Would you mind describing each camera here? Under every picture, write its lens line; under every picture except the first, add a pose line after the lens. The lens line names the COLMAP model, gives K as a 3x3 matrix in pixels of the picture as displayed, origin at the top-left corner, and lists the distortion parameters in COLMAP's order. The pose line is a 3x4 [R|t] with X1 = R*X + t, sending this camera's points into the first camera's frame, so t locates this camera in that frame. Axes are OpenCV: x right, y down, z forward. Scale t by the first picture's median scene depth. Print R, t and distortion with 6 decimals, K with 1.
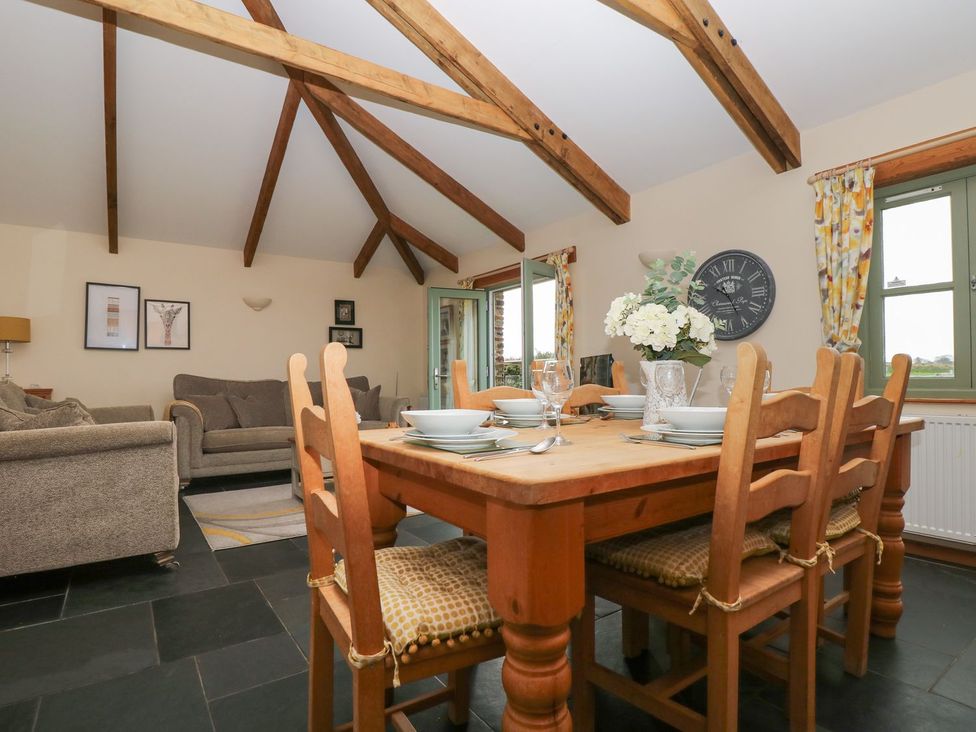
lens RADIAL K [[519.8, 0, 487.3], [0, 519.8, 370.0], [0, 0, 1]] dist [0.000709, -0.007828]
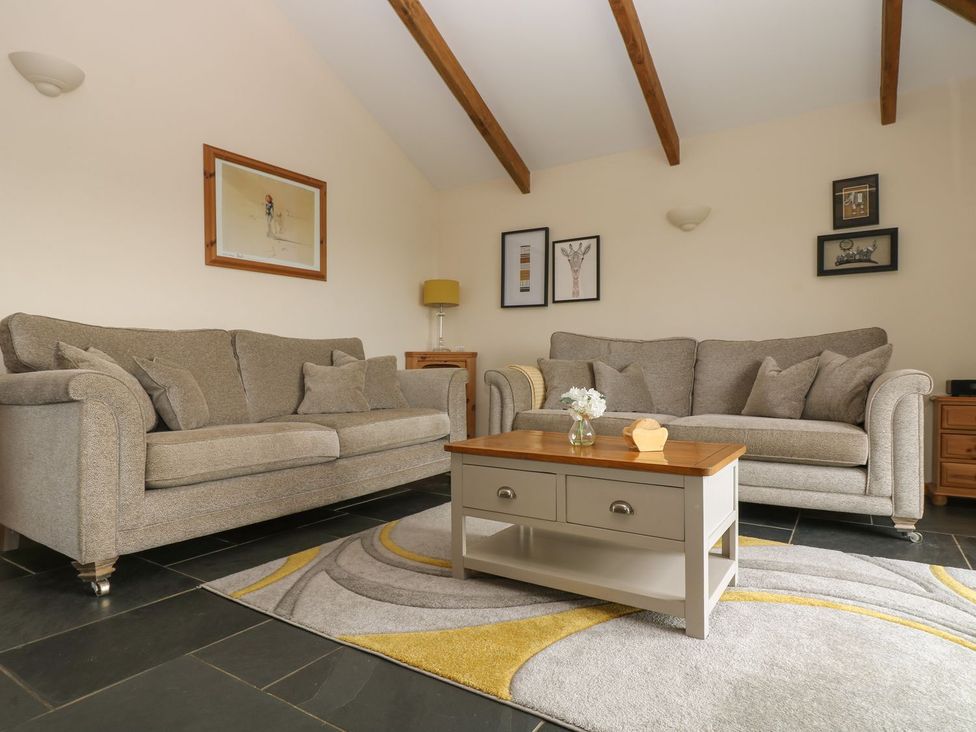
lens RADIAL K [[584.8, 0, 487.2], [0, 584.8, 364.3], [0, 0, 1]] dist [0.000705, -0.000932]
pose [[0.361619, 0.011611, -0.932254, 0.143941], [0.011648, 0.999788, 0.016971, 0.035984], [0.932253, -0.016995, 0.361407, 0.564287]]
